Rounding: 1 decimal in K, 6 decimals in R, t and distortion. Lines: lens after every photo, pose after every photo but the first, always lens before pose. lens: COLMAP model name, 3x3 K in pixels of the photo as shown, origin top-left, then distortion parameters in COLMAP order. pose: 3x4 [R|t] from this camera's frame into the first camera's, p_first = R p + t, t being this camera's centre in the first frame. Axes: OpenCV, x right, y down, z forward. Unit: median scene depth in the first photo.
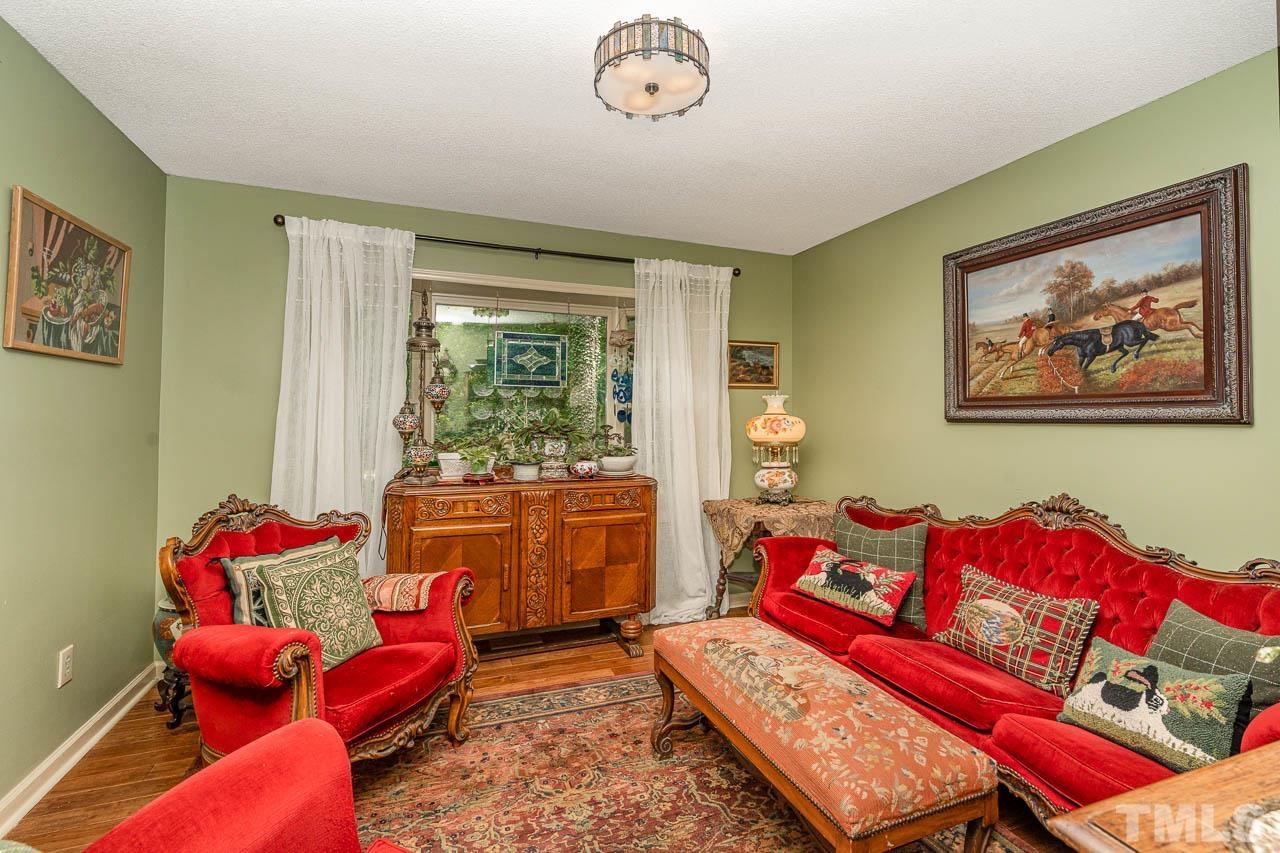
lens RADIAL K [[581.9, 0, 647.8], [0, 581.9, 418.8], [0, 0, 1]] dist [-0.010425, 0.001242]
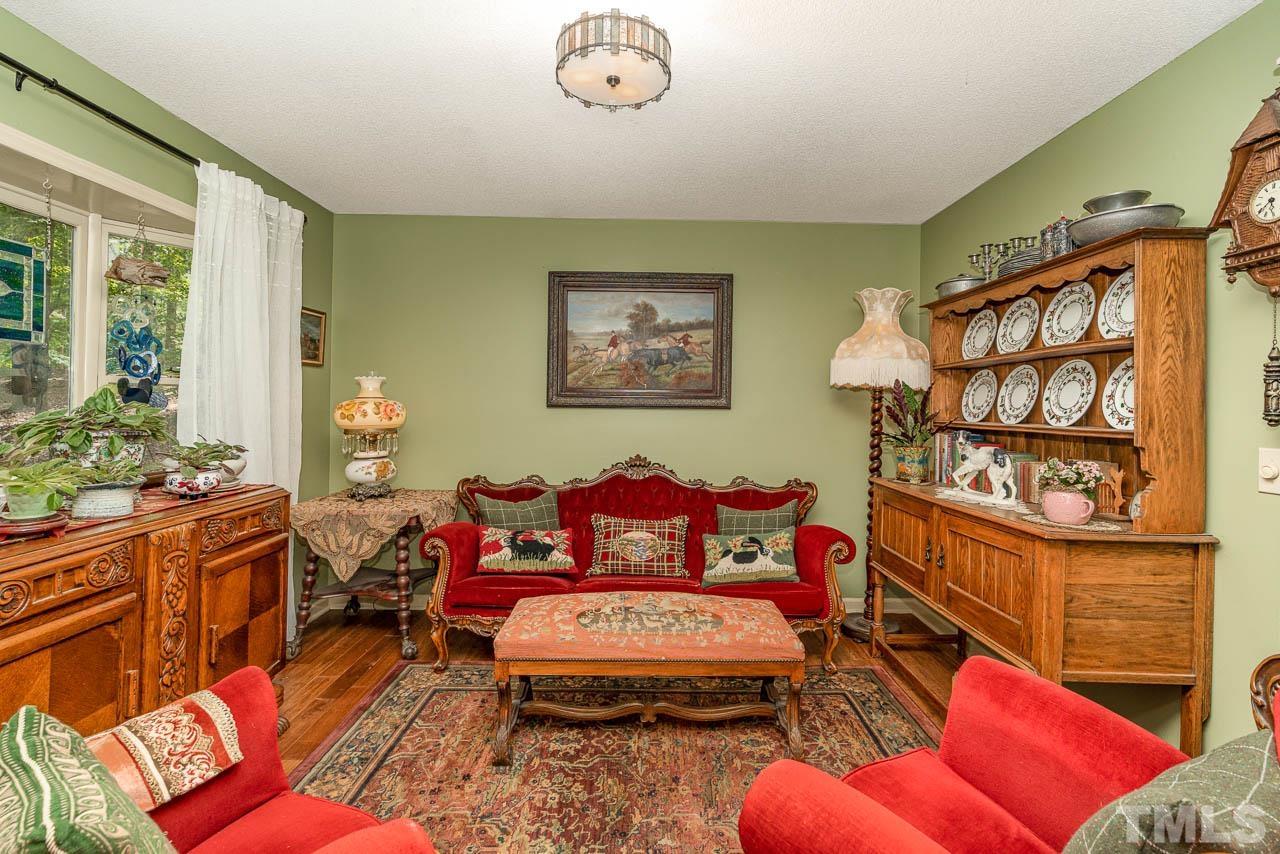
lens RADIAL K [[581.9, 0, 653.3], [0, 581.9, 420.5], [0, 0, 1]] dist [-0.010425, 0.001242]
pose [[0.358200, -0.025104, 0.933307, -0.672834], [-0.009717, 0.999484, 0.030614, -0.006821], [-0.933594, -0.020034, 0.357771, 0.411796]]
